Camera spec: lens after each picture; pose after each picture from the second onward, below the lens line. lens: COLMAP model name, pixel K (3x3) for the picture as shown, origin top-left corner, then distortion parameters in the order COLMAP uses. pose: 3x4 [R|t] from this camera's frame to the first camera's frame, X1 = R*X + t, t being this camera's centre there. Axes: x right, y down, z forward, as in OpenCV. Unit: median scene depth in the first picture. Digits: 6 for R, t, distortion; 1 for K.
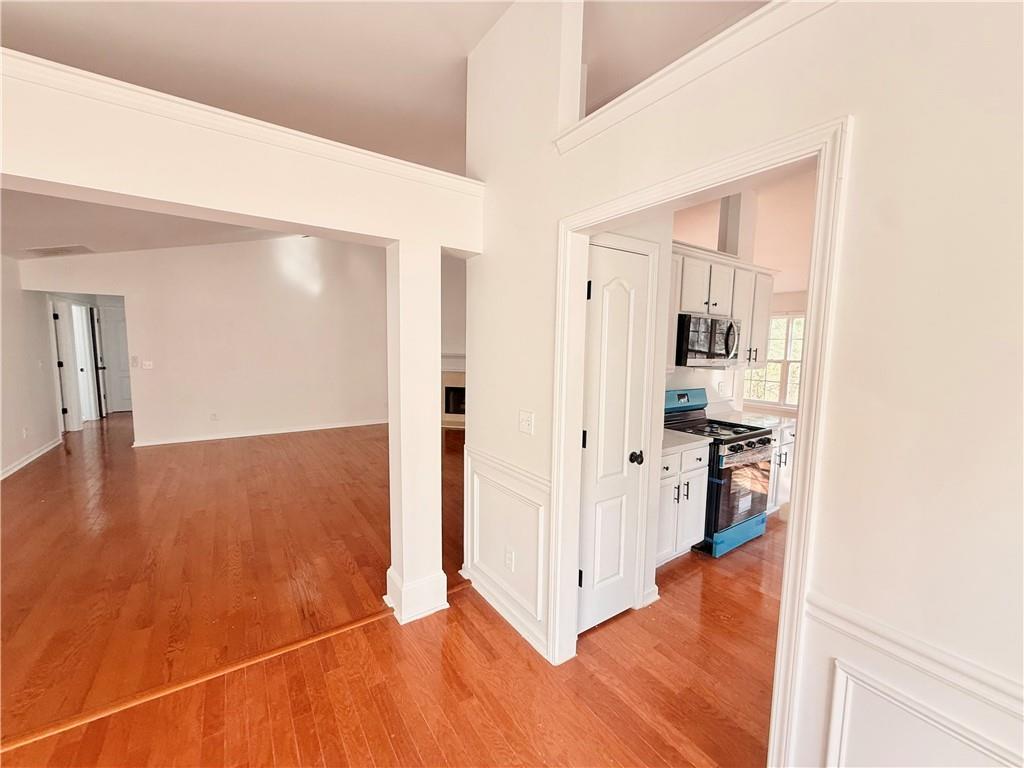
lens RADIAL K [[410.9, 0, 518.7], [0, 410.9, 388.1], [0, 0, 1]] dist [0.000526, 0.000093]
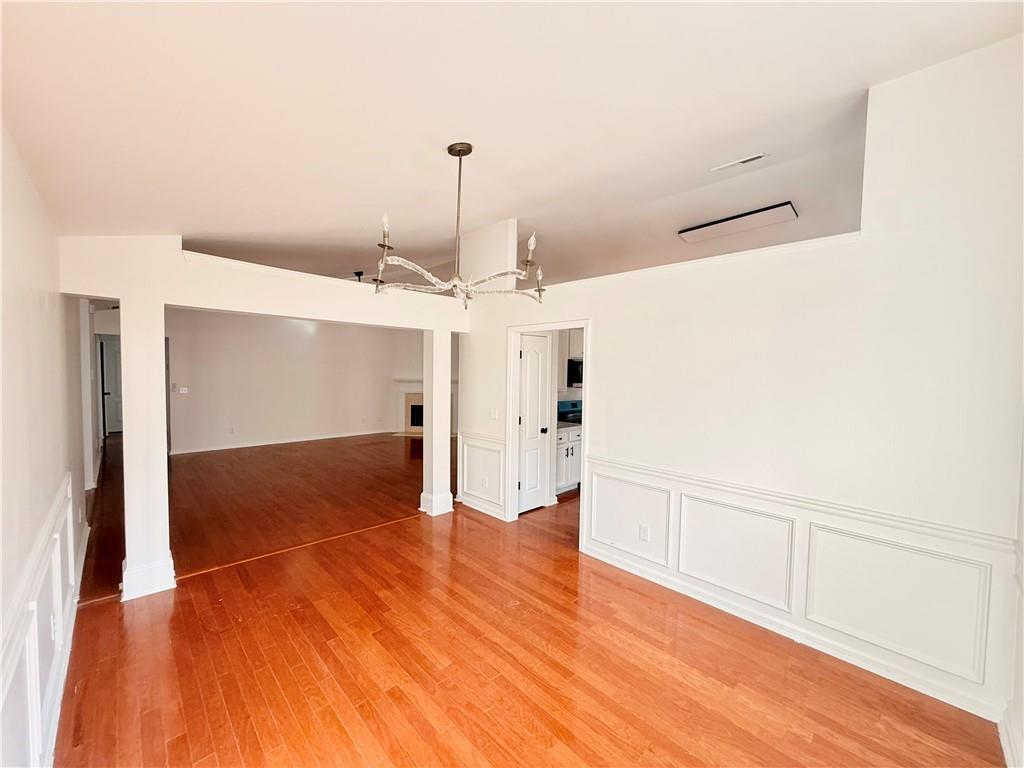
lens RADIAL K [[410.9, 0, 510.7], [0, 410.9, 386.5], [0, 0, 1]] dist [0.000526, 0.000093]
pose [[0.989188, -0.009122, 0.146368, -0.184778], [0.017502, 0.998274, -0.056066, 0.053650], [-0.145604, 0.058022, 0.987640, -1.039080]]
